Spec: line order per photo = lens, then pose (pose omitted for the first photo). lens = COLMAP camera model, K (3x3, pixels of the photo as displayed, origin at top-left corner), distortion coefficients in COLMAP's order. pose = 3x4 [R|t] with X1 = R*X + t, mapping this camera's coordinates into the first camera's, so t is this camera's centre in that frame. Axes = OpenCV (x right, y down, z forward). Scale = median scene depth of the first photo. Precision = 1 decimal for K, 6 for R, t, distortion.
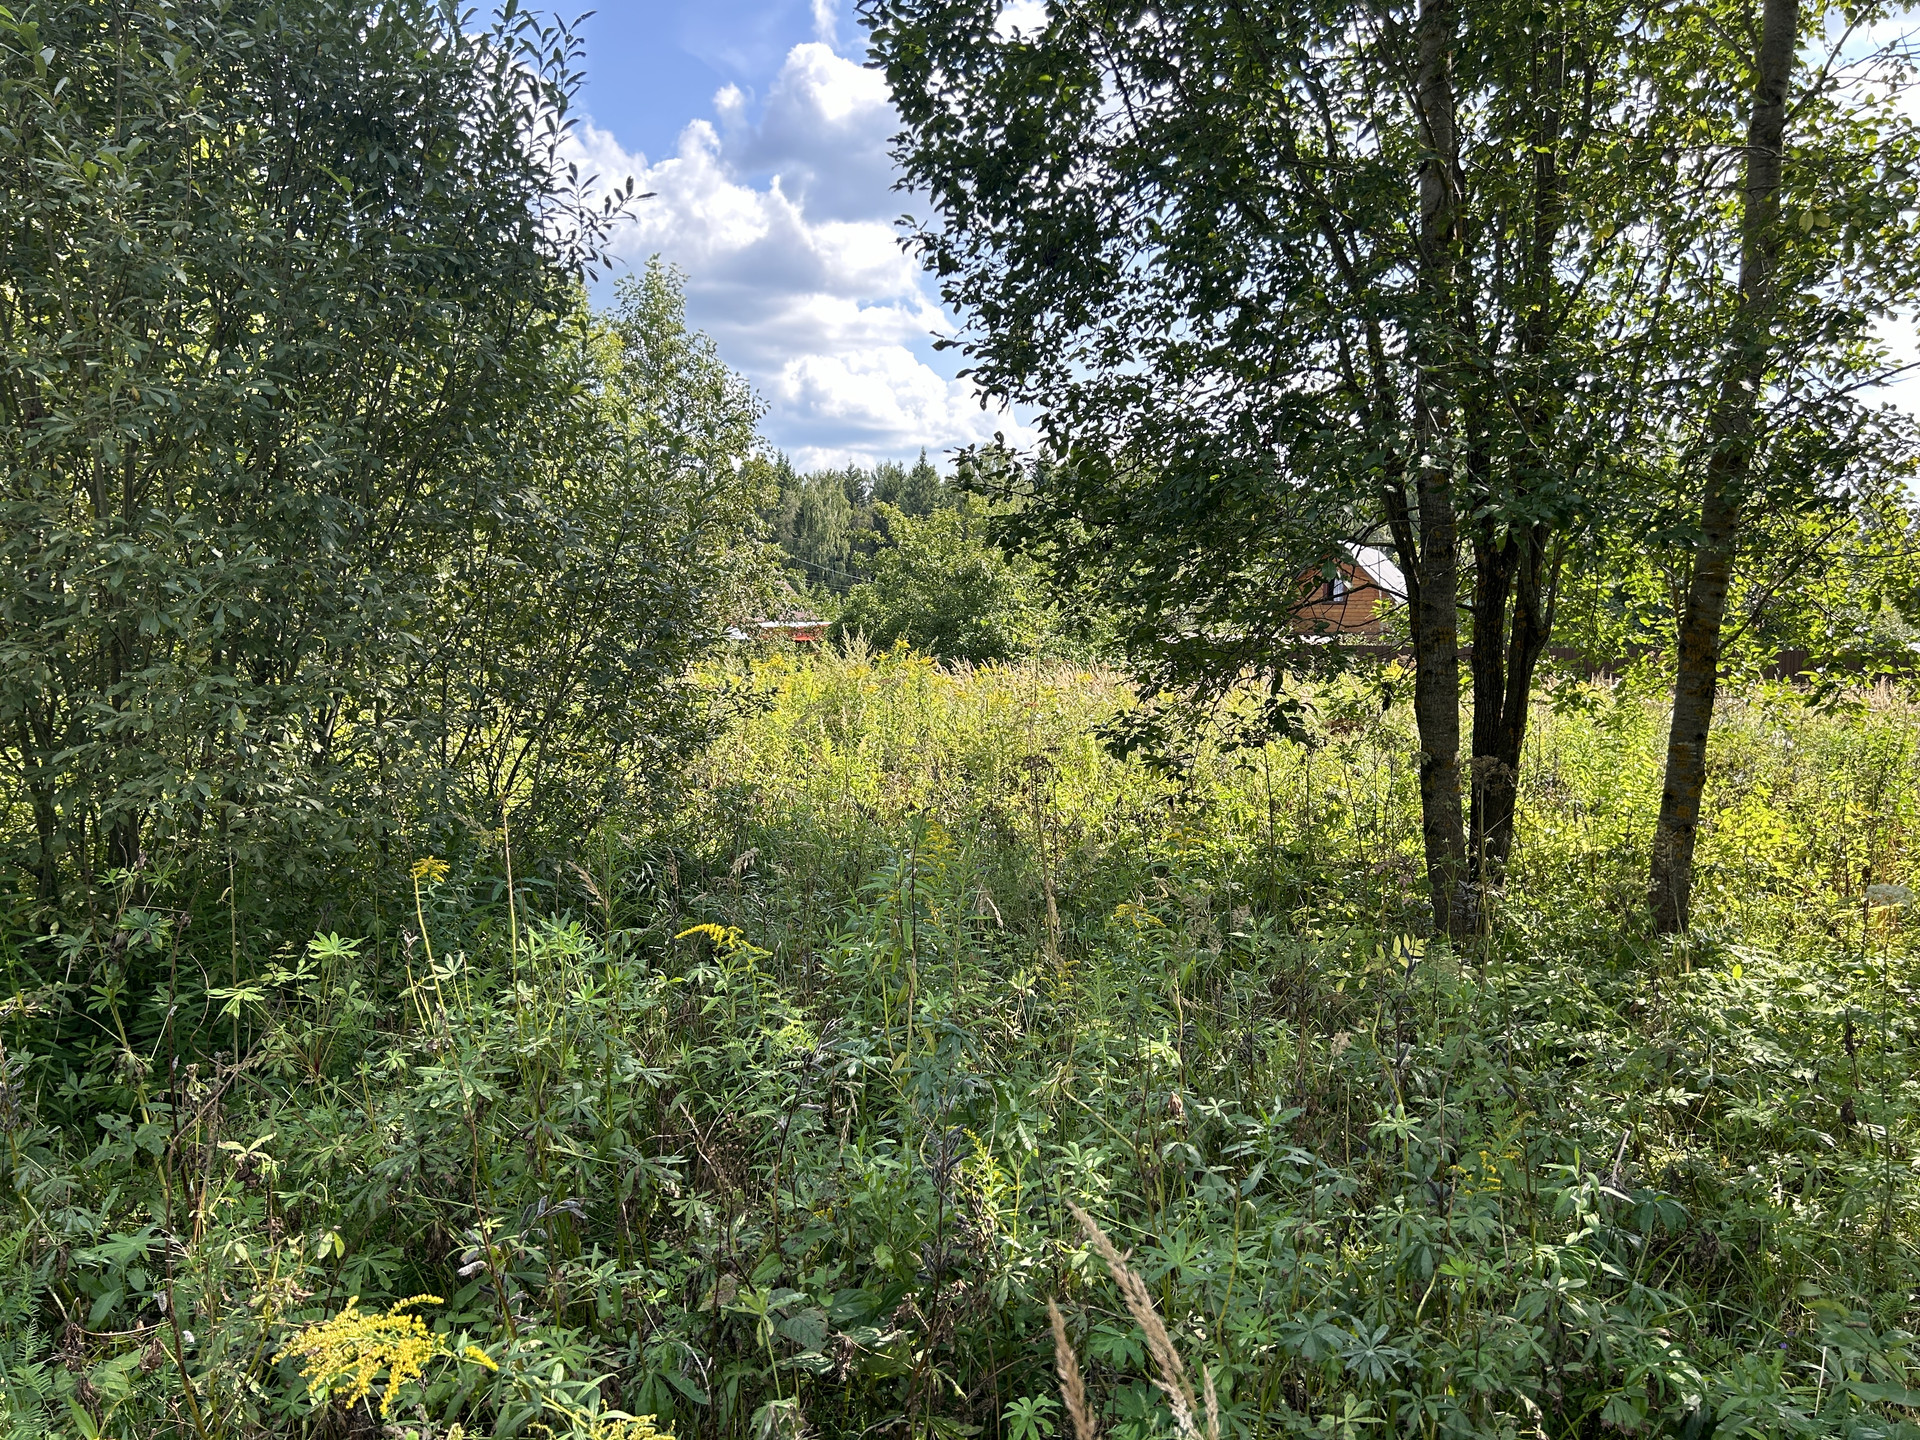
lens RADIAL K [[1441.6, 0, 970.4], [0, 1441.6, 735.9], [0, 0, 1]] dist [0.078431, -0.085114]
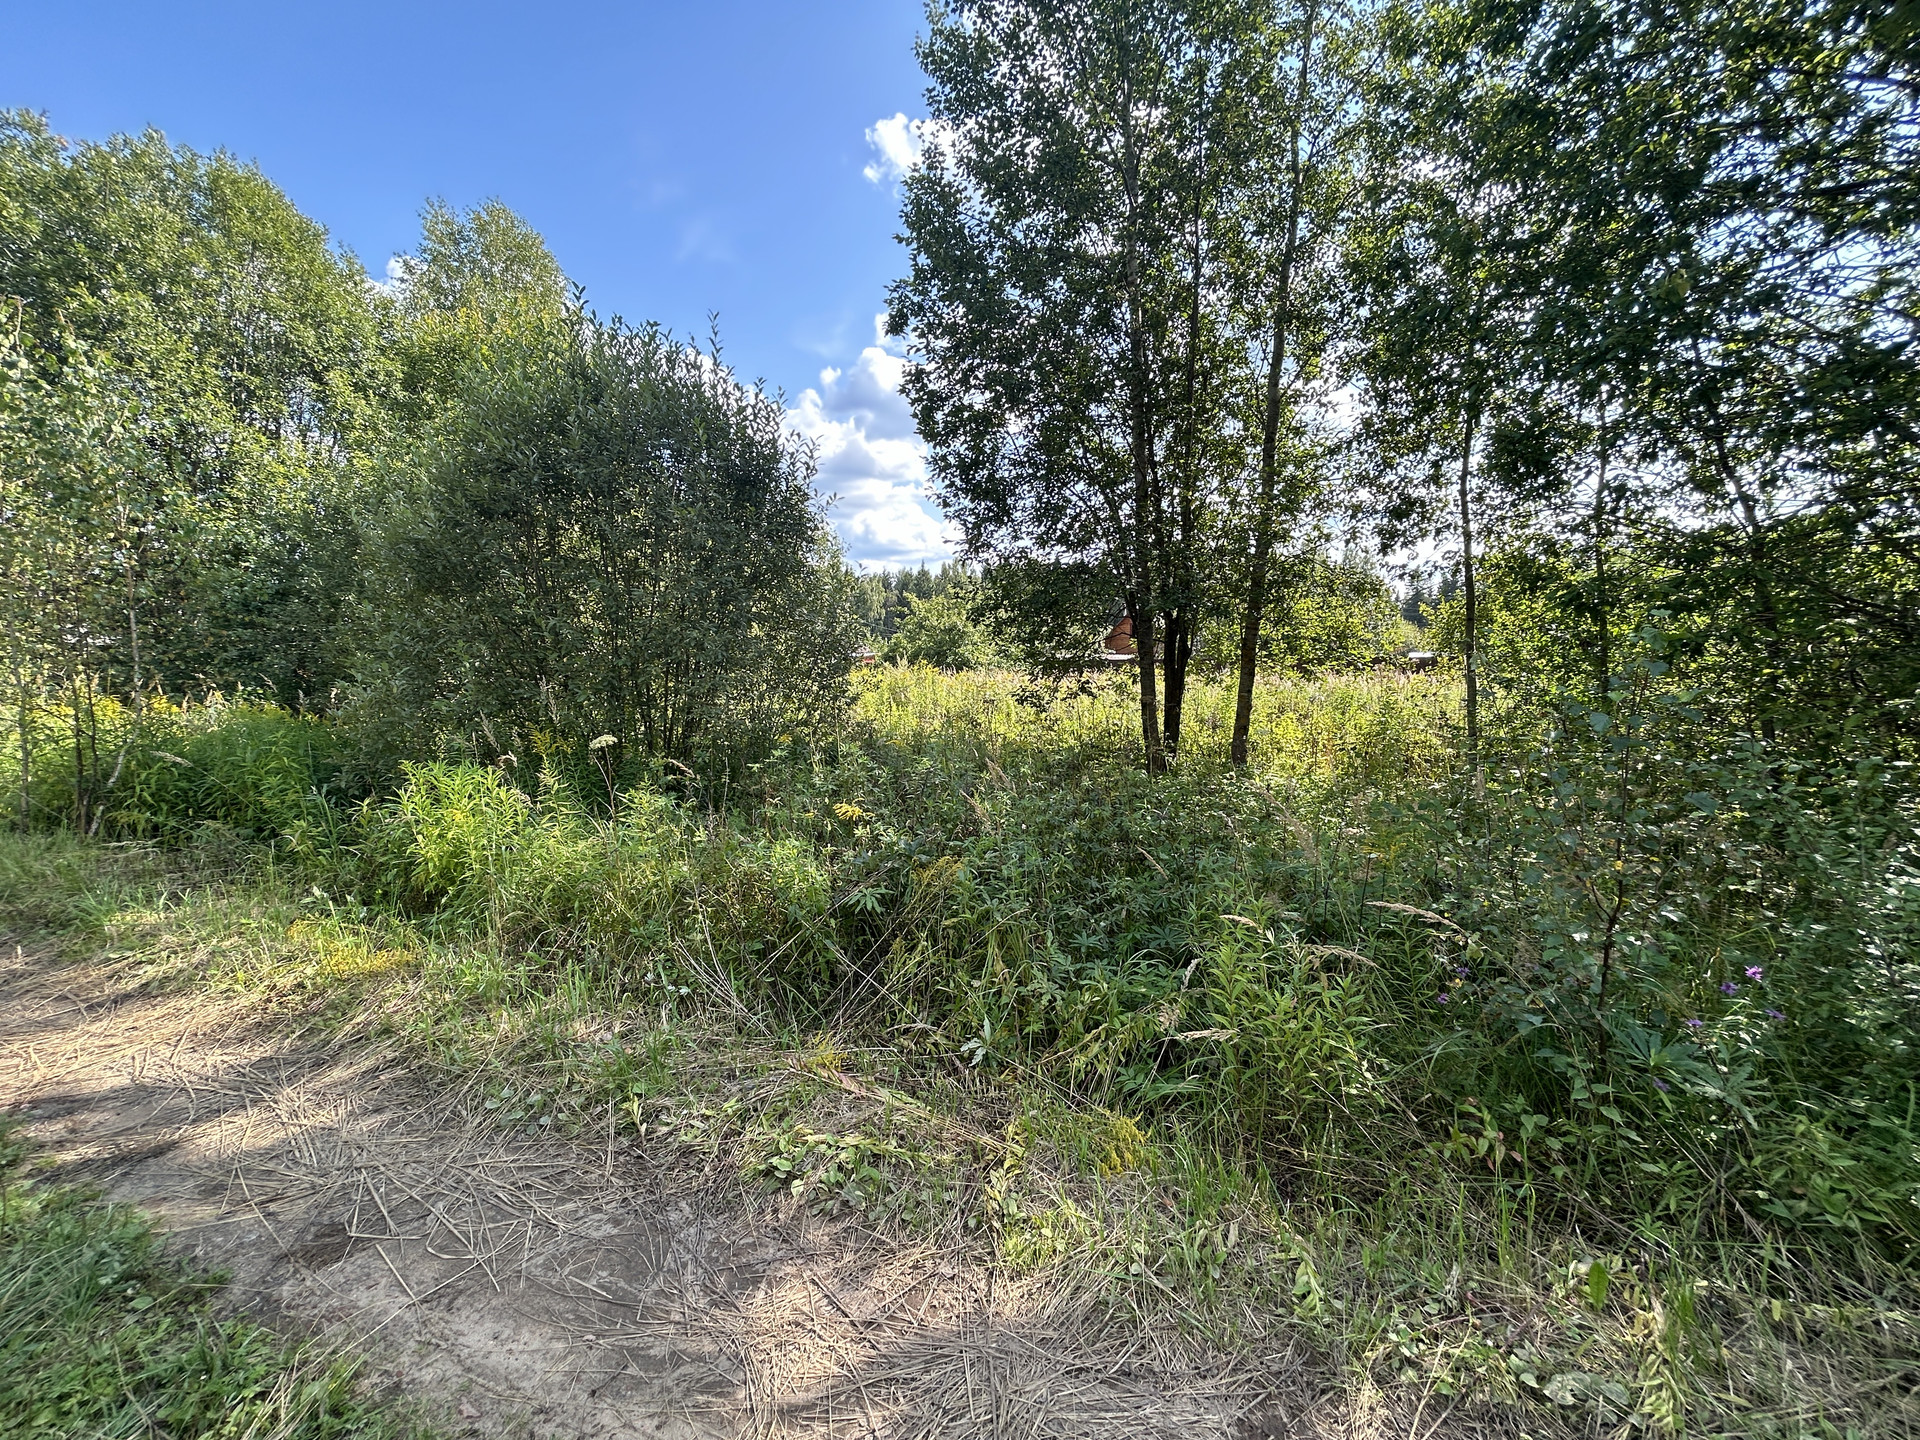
lens RADIAL K [[772.4, 0, 955.1], [0, 772.4, 720.1], [0, 0, 1]] dist [0.004203, -0.000463]
pose [[0.999737, -0.021652, 0.007545, -0.019610], [0.021566, 0.999704, 0.011292, 0.022476], [-0.007787, -0.011127, 0.999908, -0.312138]]
